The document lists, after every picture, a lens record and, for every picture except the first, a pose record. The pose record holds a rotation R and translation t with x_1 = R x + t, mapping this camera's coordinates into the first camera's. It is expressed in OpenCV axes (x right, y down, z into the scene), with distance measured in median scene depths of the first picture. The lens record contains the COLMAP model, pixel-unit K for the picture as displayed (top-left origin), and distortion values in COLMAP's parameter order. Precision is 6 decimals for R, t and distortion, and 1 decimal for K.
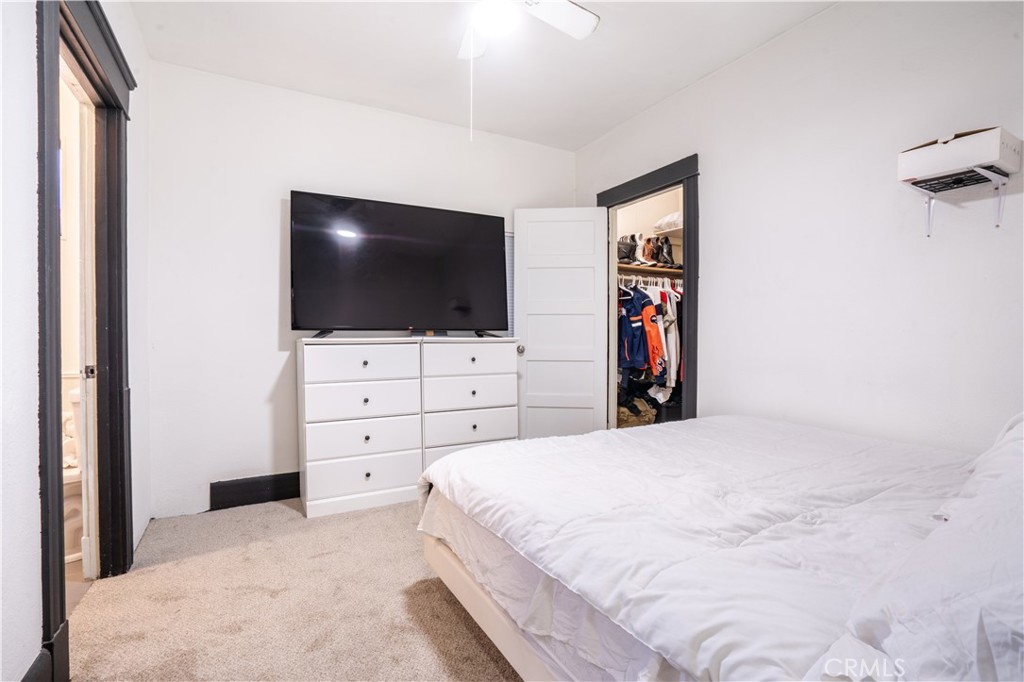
lens RADIAL K [[474.1, 0, 505.4], [0, 474.1, 341.5], [0, 0, 1]] dist [-0.054477, 0.023781]
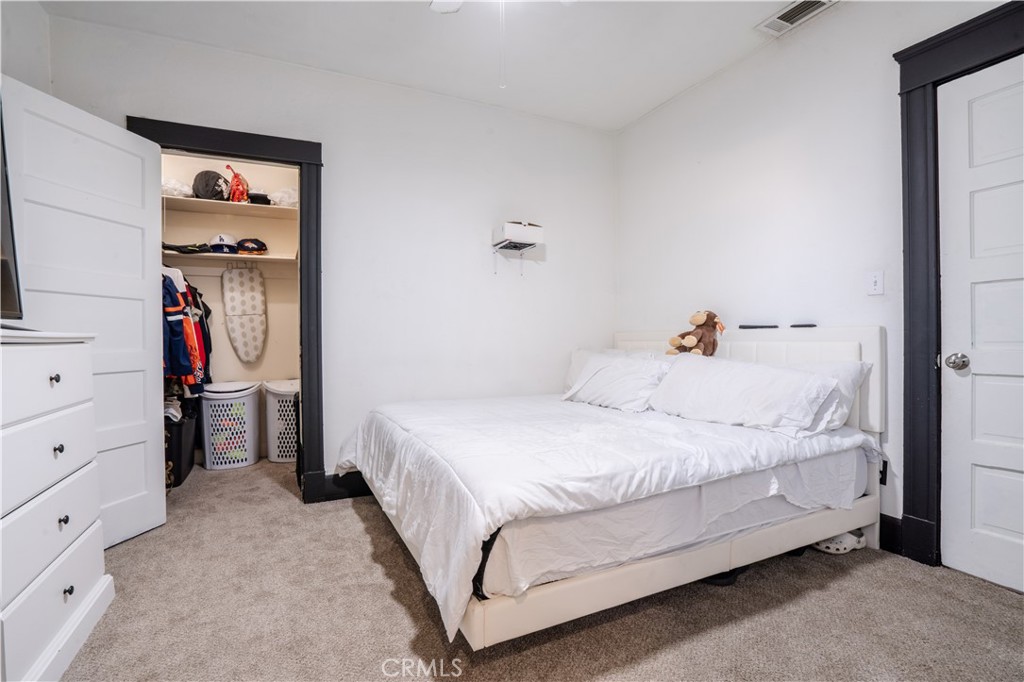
lens RADIAL K [[474.1, 0, 505.4], [0, 474.1, 341.5], [0, 0, 1]] dist [-0.054477, 0.023781]
pose [[0.054867, -0.009110, 0.998452, -0.532302], [0.016469, 0.999831, 0.008218, 0.004577], [-0.998358, 0.015993, 0.055008, 0.574291]]
